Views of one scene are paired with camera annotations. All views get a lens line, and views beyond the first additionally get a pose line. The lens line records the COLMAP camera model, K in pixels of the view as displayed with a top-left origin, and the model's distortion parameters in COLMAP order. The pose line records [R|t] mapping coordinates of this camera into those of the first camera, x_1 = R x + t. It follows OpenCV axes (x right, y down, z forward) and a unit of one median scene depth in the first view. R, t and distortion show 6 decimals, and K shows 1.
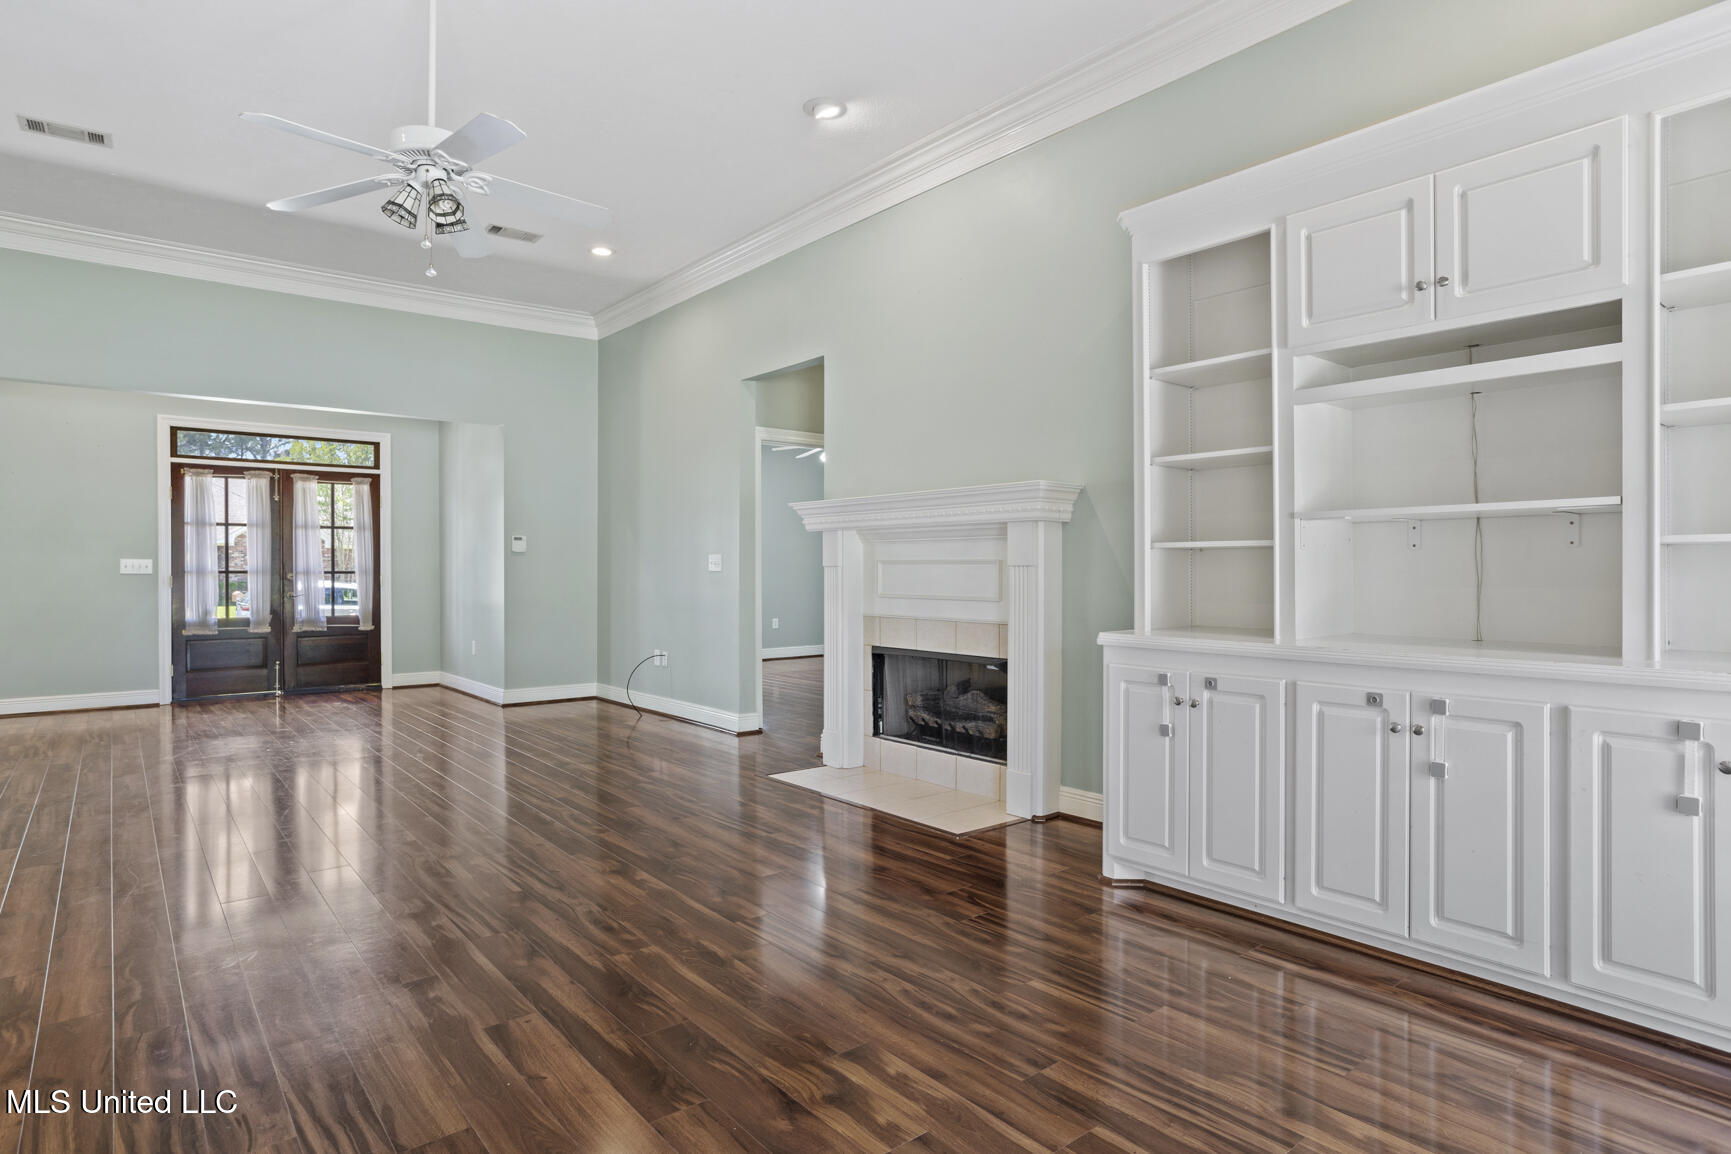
lens RADIAL K [[964.8, 0, 875.9], [0, 964.8, 571.2], [0, 0, 1]] dist [-0.037438, -0.000394]
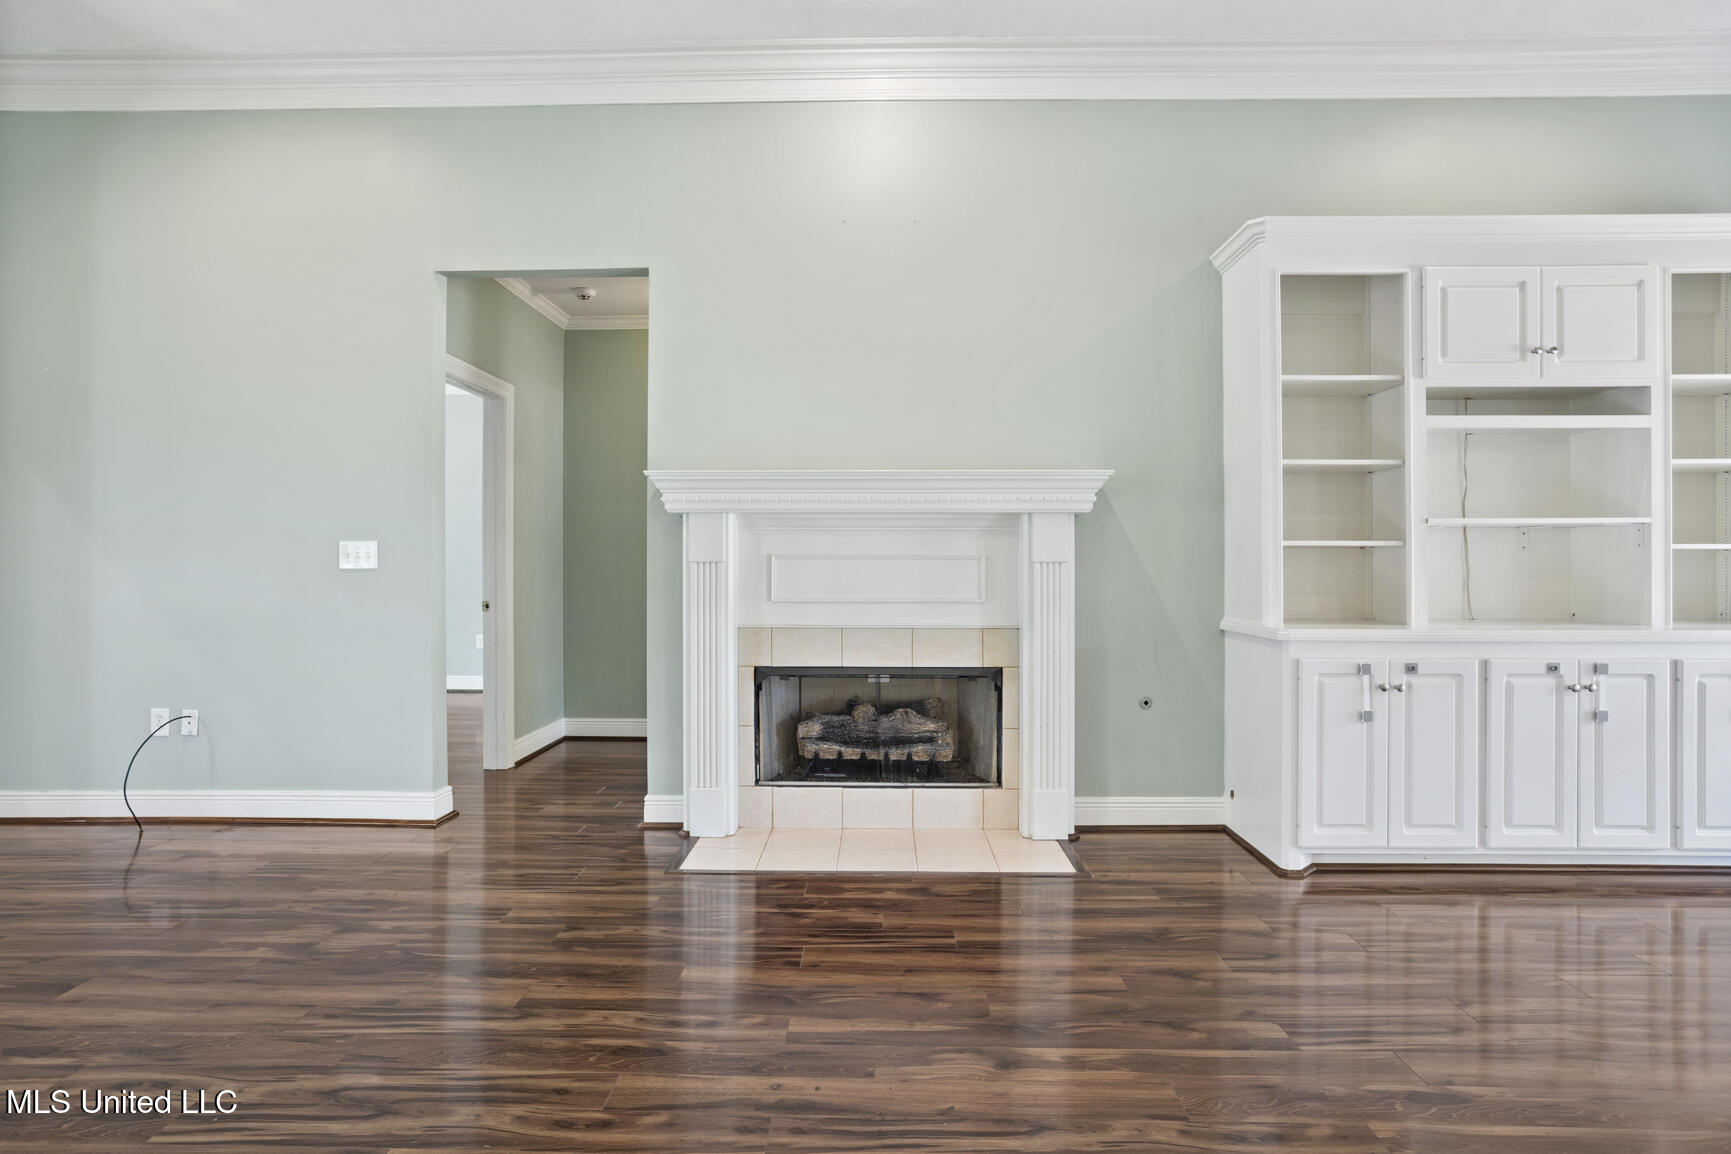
lens RADIAL K [[942.4, 0, 869.5], [0, 942.4, 567.4], [0, 0, 1]] dist [-0.058032, 0.040982]
pose [[0.645531, -0.001577, 0.763733, -0.610298], [0.001240, 0.999999, 0.001017, -0.001962], [-0.763733, 0.000291, 0.645532, 0.540716]]
